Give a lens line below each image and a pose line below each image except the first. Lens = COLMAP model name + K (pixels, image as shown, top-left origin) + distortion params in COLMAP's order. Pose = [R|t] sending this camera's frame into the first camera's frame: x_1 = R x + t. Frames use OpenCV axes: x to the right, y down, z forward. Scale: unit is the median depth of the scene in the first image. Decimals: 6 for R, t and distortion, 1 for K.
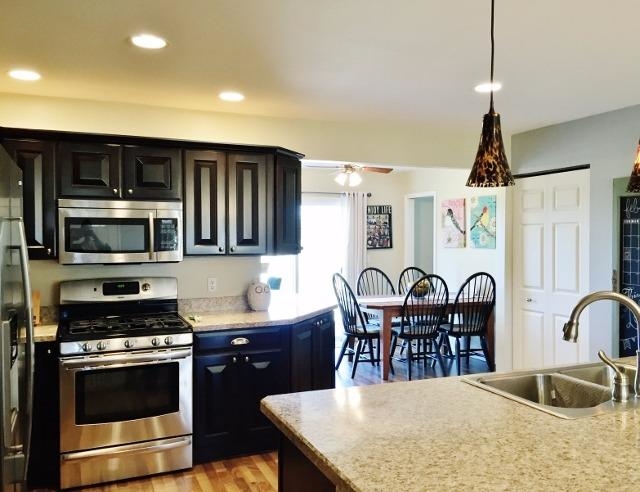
lens RADIAL K [[570.8, 0, 320.0], [0, 570.8, 246.0], [0, 0, 1]] dist [0.002353, 0.002530]
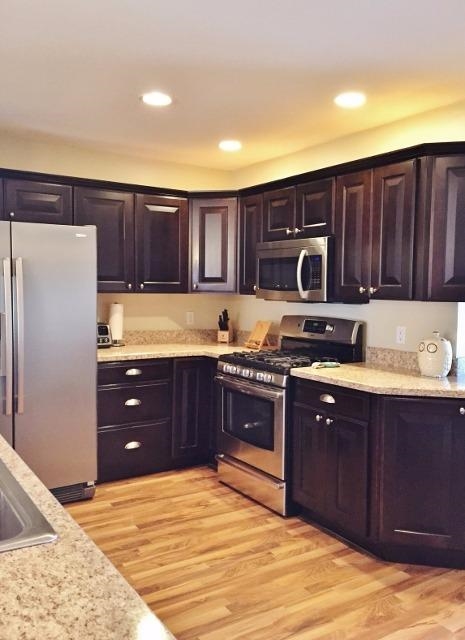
lens RADIAL K [[563.7, 0, 232.5], [0, 563.7, 320.0], [0, 0, 1]] dist [0.007278, 0.001383]
pose [[0.138857, 0.062714, -0.988325, 0.361959], [-0.021260, 0.997952, 0.060338, 0.002333], [0.990084, 0.012634, 0.139906, 0.414266]]
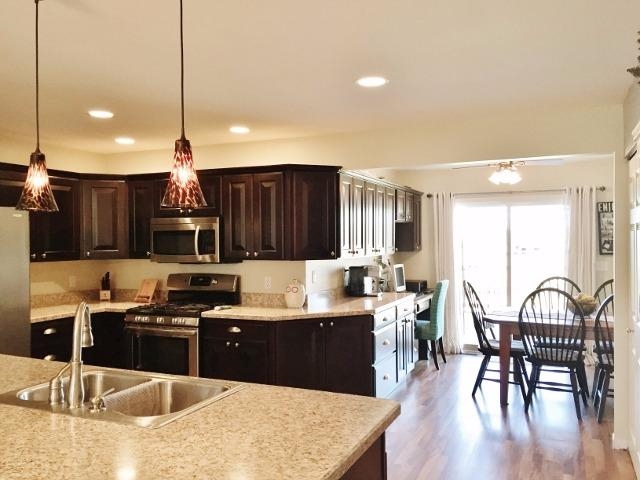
lens RADIAL K [[534.9, 0, 320.0], [0, 534.9, 240.0], [0, 0, 1]] dist [0.056712, -0.003345]
pose [[0.683501, -0.006364, -0.729922, 0.458535], [-0.001904, 0.999943, -0.010501, -0.007409], [0.729947, 0.008567, 0.683450, 0.191853]]
